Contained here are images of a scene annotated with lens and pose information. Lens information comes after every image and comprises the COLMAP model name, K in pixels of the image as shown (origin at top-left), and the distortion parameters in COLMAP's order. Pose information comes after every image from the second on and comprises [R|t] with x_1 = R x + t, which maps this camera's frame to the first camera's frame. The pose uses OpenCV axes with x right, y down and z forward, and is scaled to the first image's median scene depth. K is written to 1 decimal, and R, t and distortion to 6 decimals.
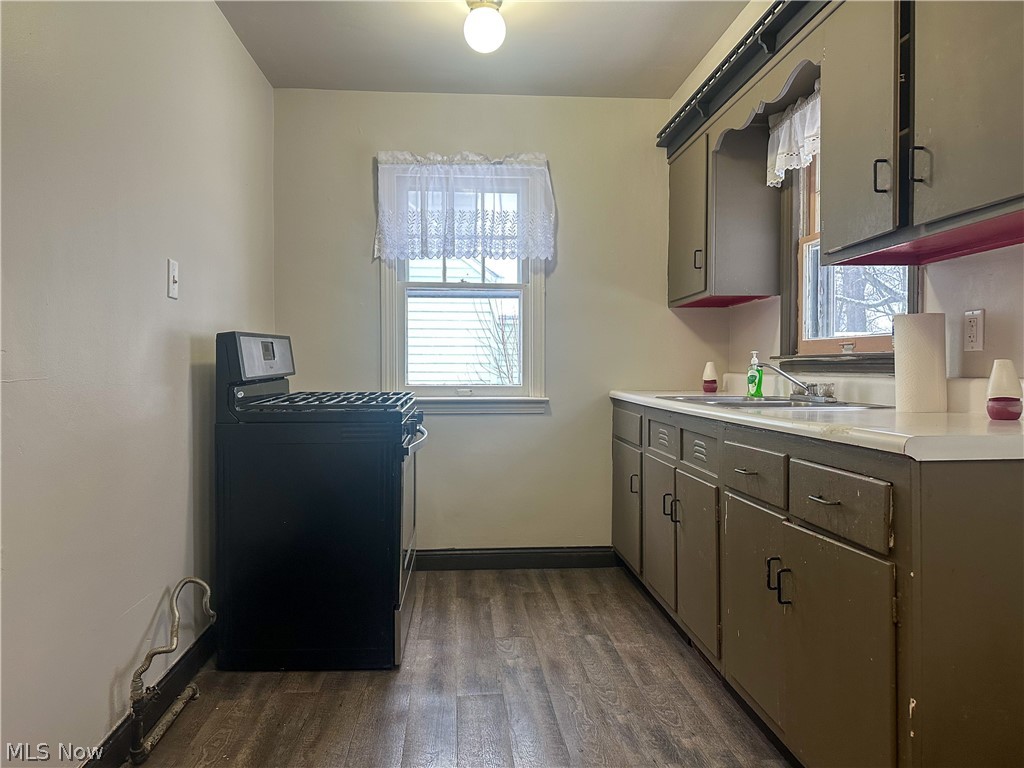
lens RADIAL K [[717.5, 0, 512.0], [0, 717.5, 384.0], [0, 0, 1]] dist [0.111536, -0.196928]
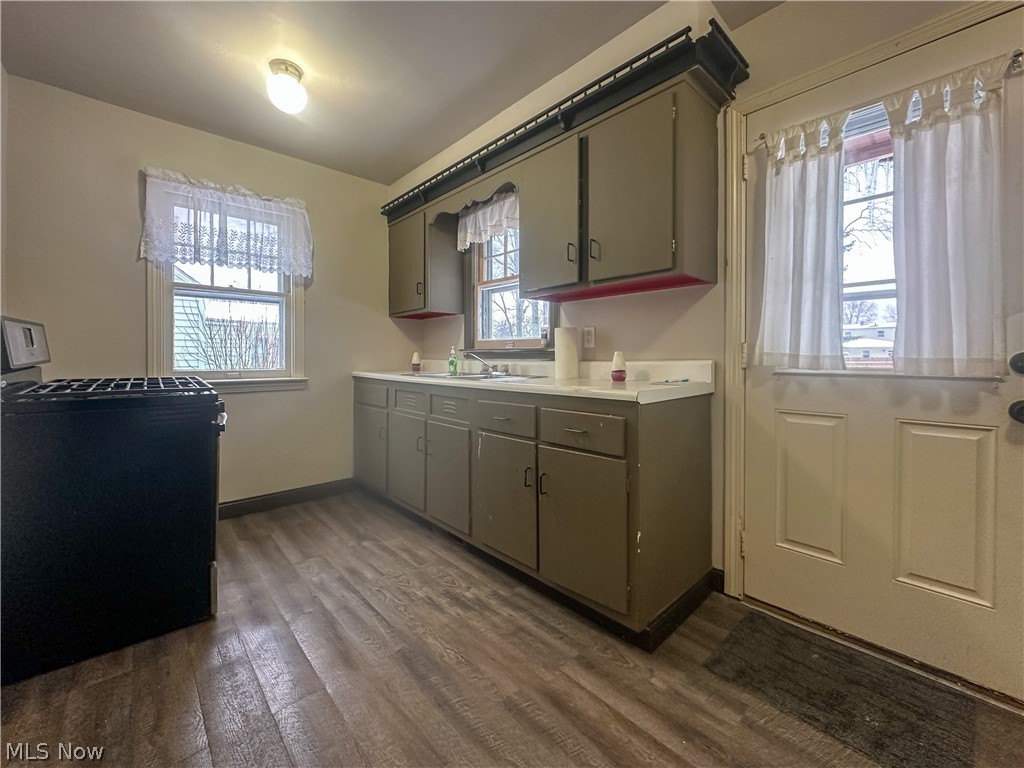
lens RADIAL K [[416.9, 0, 510.8], [0, 416.9, 361.0], [0, 0, 1]] dist [-0.000724, 0.000057]
pose [[0.784242, -0.005405, 0.620431, -0.164581], [0.013699, 0.999869, -0.008605, -0.000585], [-0.620303, 0.015248, 0.784214, 0.158199]]
